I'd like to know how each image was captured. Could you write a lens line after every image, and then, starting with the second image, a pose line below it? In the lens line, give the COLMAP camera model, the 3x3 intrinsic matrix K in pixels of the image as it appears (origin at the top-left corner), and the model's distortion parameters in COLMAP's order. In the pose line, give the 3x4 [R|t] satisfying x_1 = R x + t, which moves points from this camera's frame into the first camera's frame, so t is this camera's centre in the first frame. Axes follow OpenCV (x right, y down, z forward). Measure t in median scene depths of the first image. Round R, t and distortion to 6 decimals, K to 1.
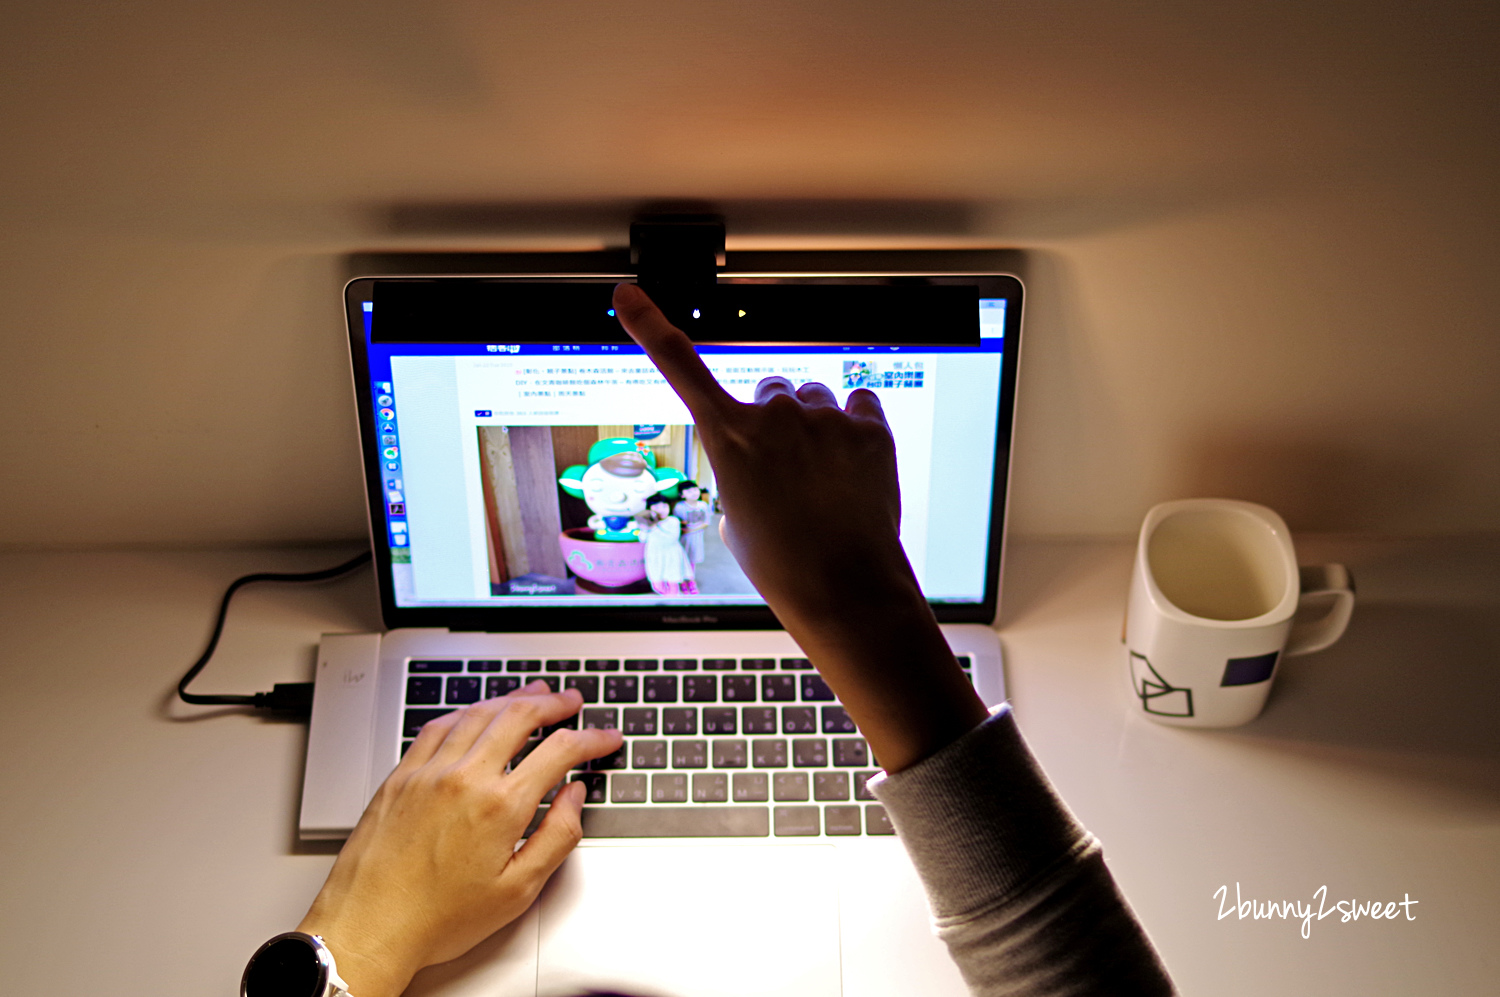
lens RADIAL K [[2430.1, 0, 760.1], [0, 2430.1, 482.5], [0, 0, 1]] dist [-0.015691, 0.000000]
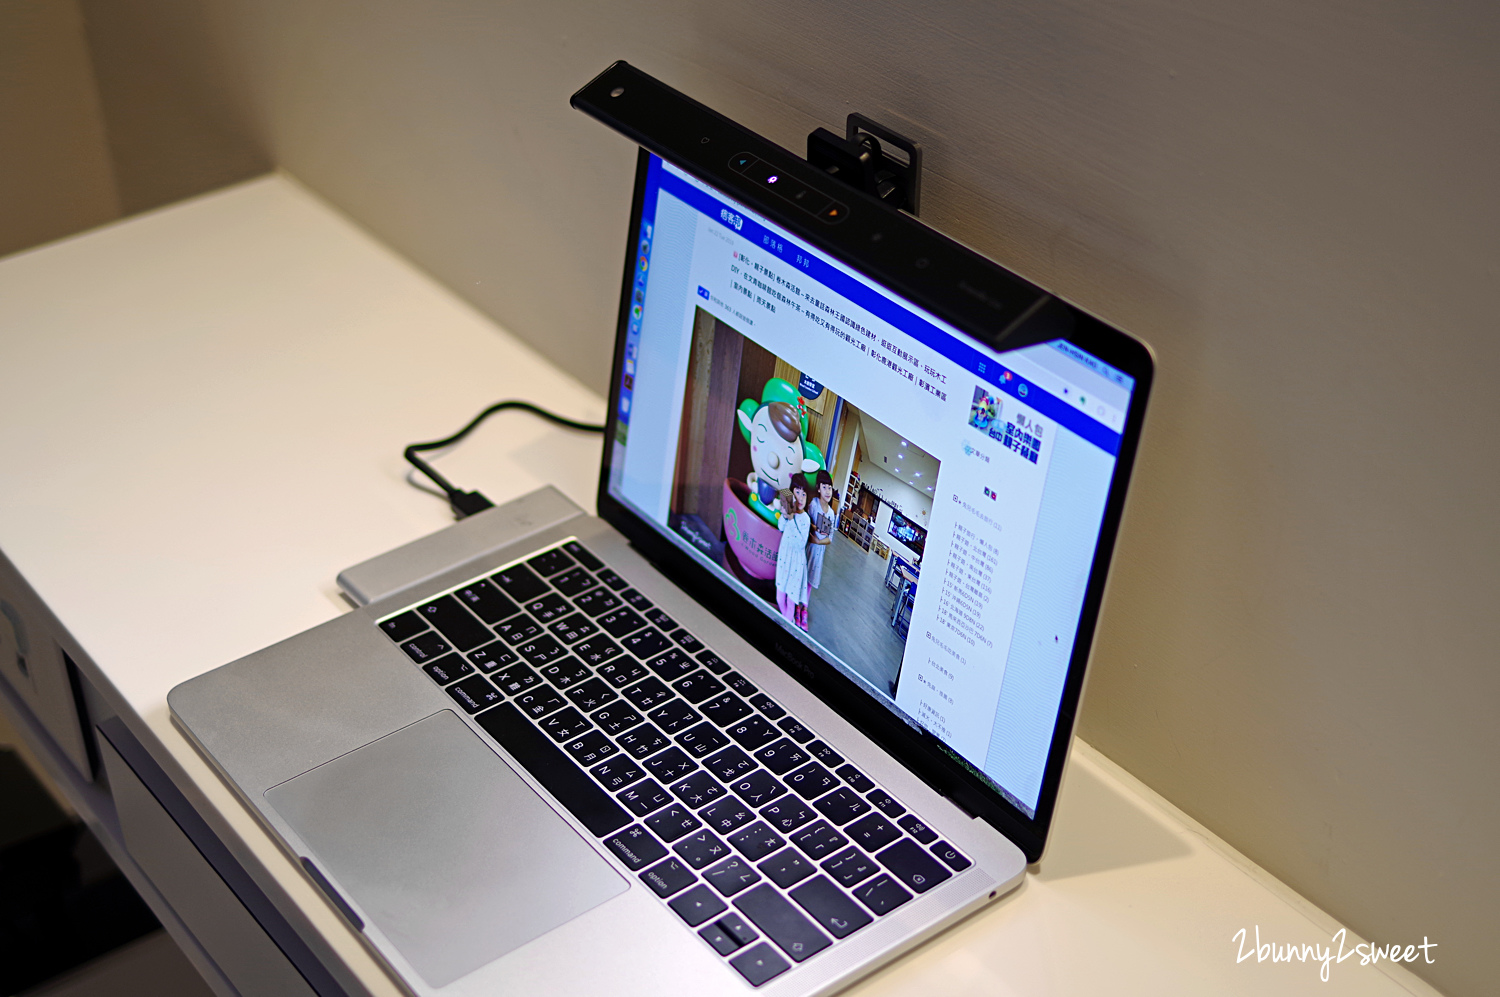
lens RADIAL K [[2306.5, 0, 757.0], [0, 2306.5, 512.9], [0, 0, 1]] dist [-0.041219, 0.000000]
pose [[0.581281, 0.428394, -0.691803, 0.517254], [-0.602539, 0.797997, -0.012125, 0.034823], [0.546863, 0.423886, 0.721985, 0.417065]]
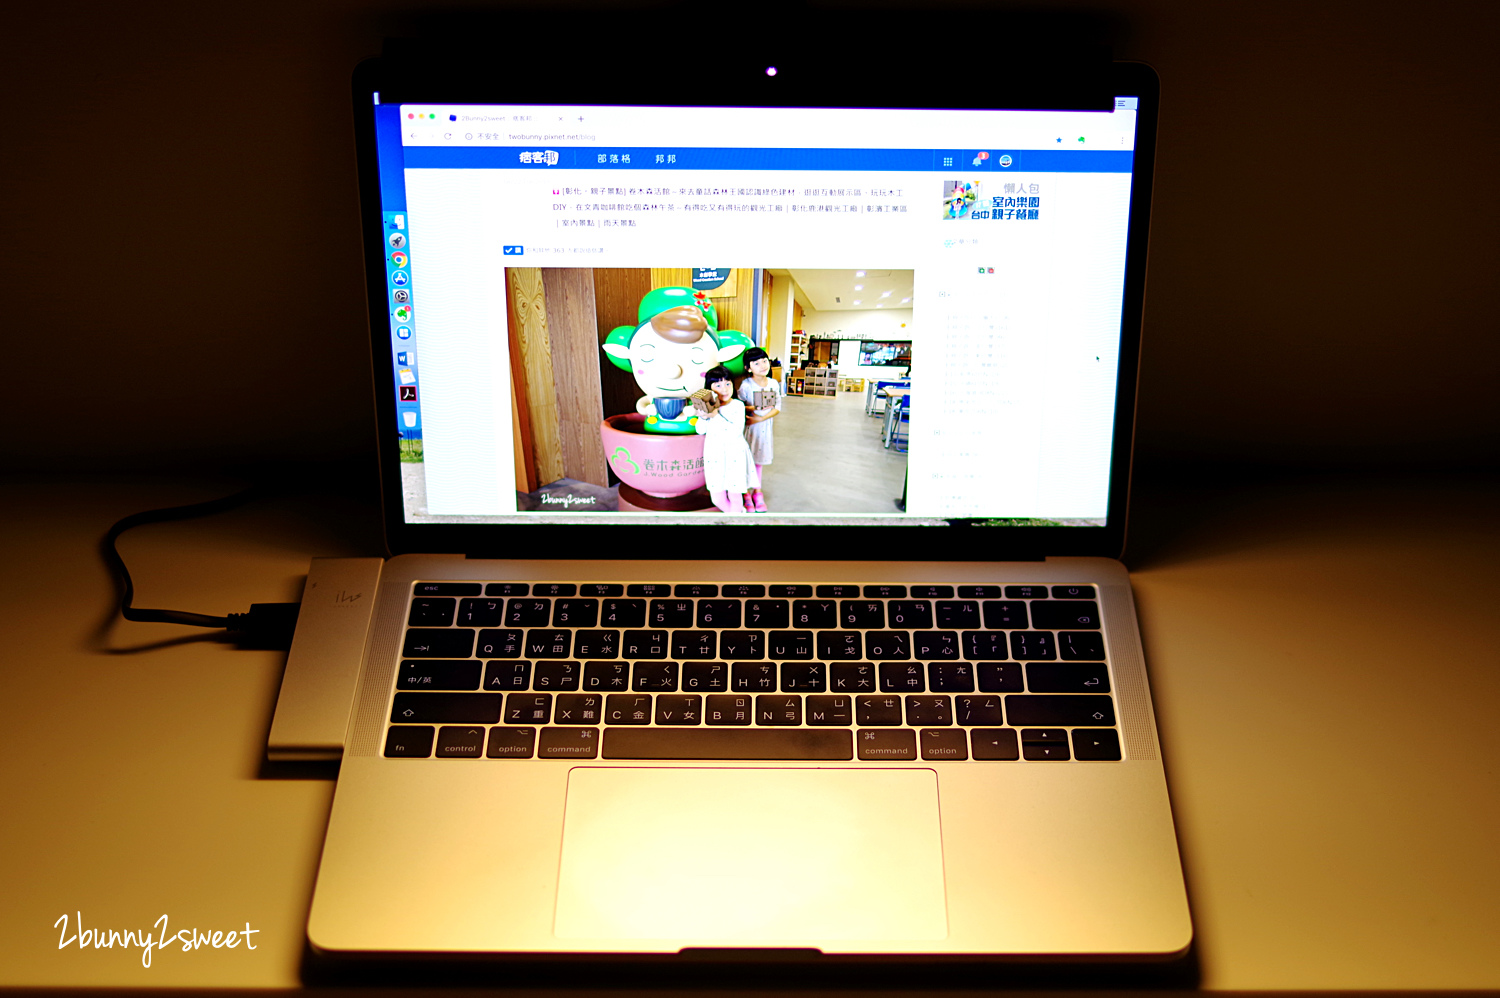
lens RADIAL K [[2306.5, 0, 801.4], [0, 2306.5, 573.1], [0, 0, 1]] dist [-0.041219, 0.000000]
pose [[0.999961, 0.007689, -0.004245, -0.010188], [-0.008373, 0.980473, -0.196476, 0.231471], [0.002651, 0.196504, 0.980499, 0.238864]]
